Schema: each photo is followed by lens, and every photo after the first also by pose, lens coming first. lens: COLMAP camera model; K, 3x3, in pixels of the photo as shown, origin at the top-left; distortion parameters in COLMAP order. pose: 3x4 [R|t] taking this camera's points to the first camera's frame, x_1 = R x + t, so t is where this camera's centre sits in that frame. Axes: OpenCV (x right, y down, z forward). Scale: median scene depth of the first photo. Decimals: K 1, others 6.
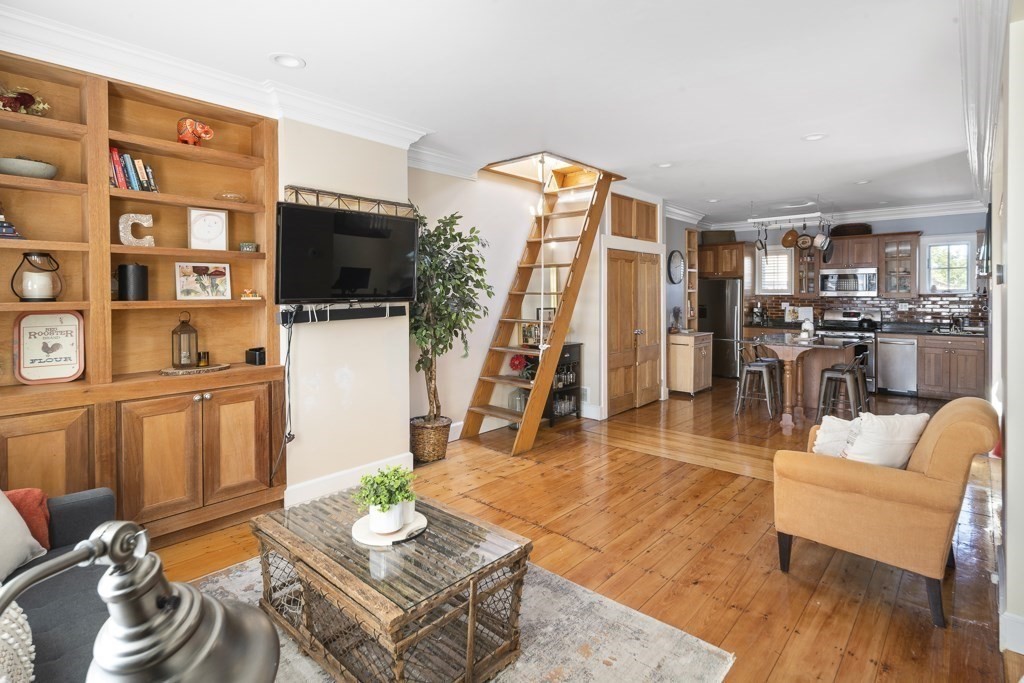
lens RADIAL K [[510.0, 0, 511.2], [0, 510.0, 299.1], [0, 0, 1]] dist [0.006209, -0.001733]
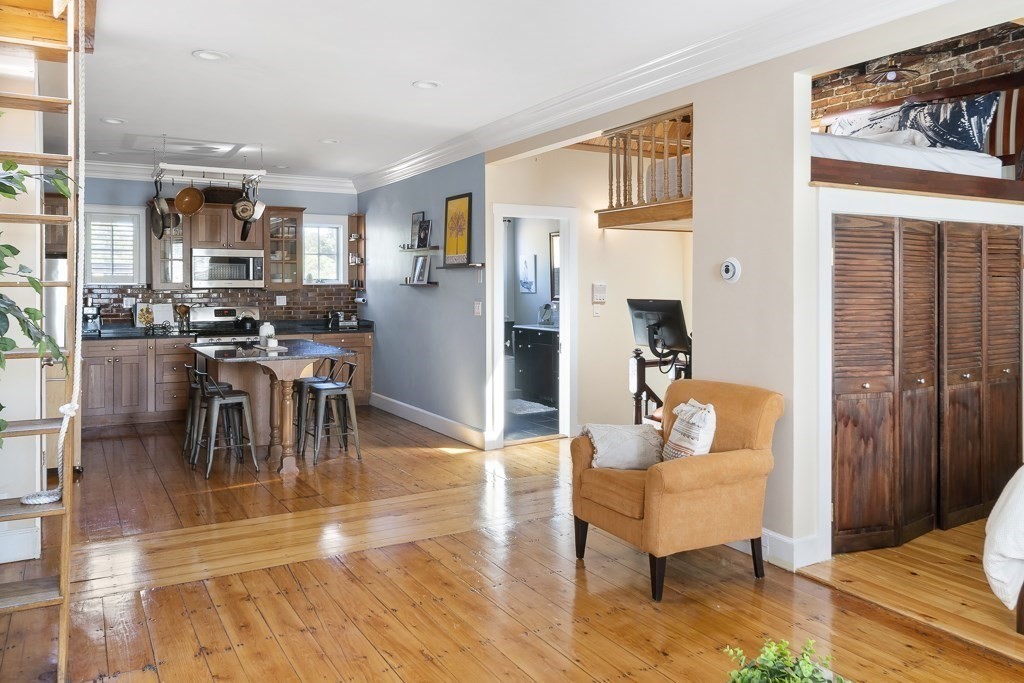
lens RADIAL K [[774.2, 0, 525.7], [0, 774.2, 296.4], [0, 0, 1]] dist [0.016574, -0.005515]
pose [[0.289464, -0.015024, 0.957071, -0.351391], [0.007889, 0.999880, 0.013311, -0.005471], [-0.957156, 0.003697, 0.289548, 0.356556]]
